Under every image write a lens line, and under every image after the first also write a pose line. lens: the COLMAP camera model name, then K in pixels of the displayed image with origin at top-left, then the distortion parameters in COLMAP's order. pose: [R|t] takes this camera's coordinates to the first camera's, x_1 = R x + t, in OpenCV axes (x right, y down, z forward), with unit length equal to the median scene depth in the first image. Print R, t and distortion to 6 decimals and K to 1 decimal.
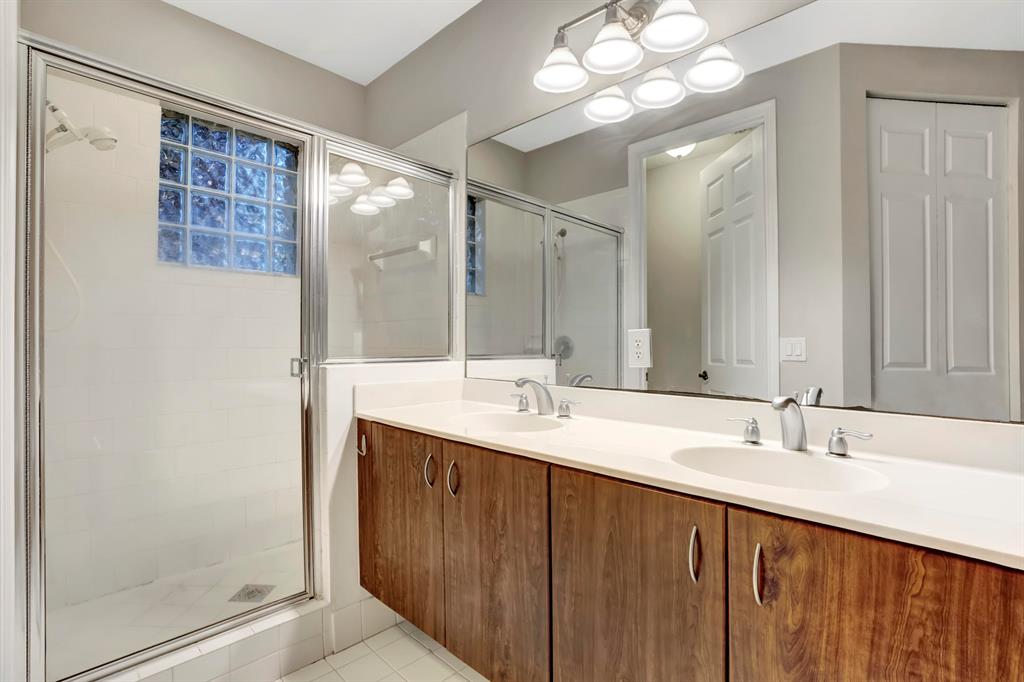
lens RADIAL K [[475.9, 0, 516.3], [0, 475.9, 339.1], [0, 0, 1]] dist [-0.070929, 0.027256]
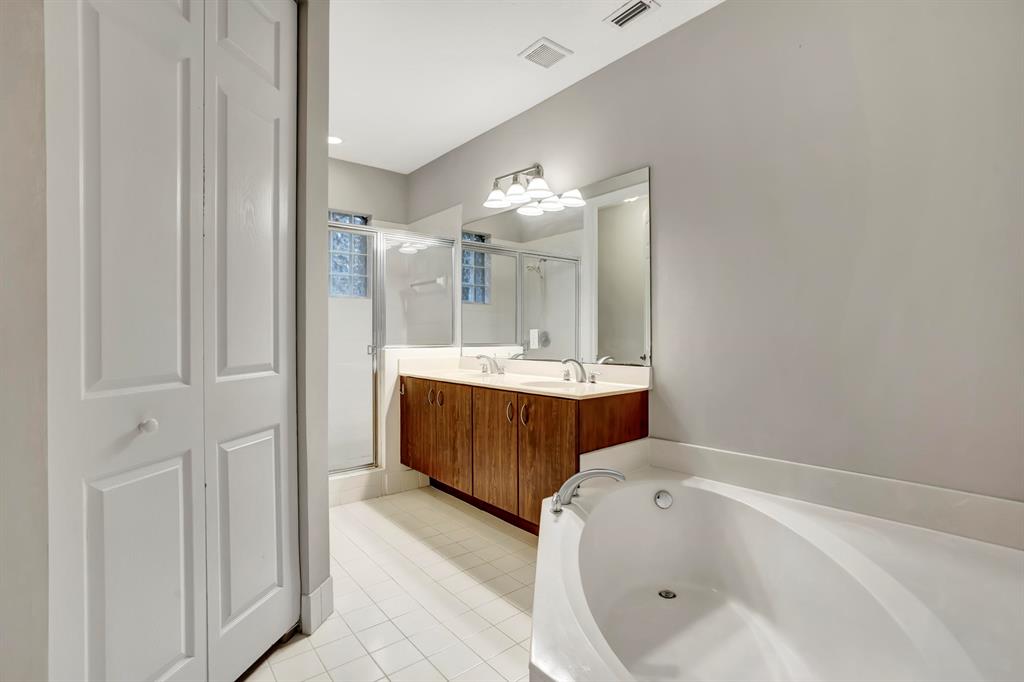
lens RADIAL K [[484.1, 0, 498.5], [0, 484.1, 321.4], [0, 0, 1]] dist [-0.026398, 0.000410]
pose [[0.987746, -0.012915, -0.155537, 0.376961], [0.008667, 0.999571, -0.027964, 0.002971], [0.155832, 0.026273, 0.987434, -0.913266]]
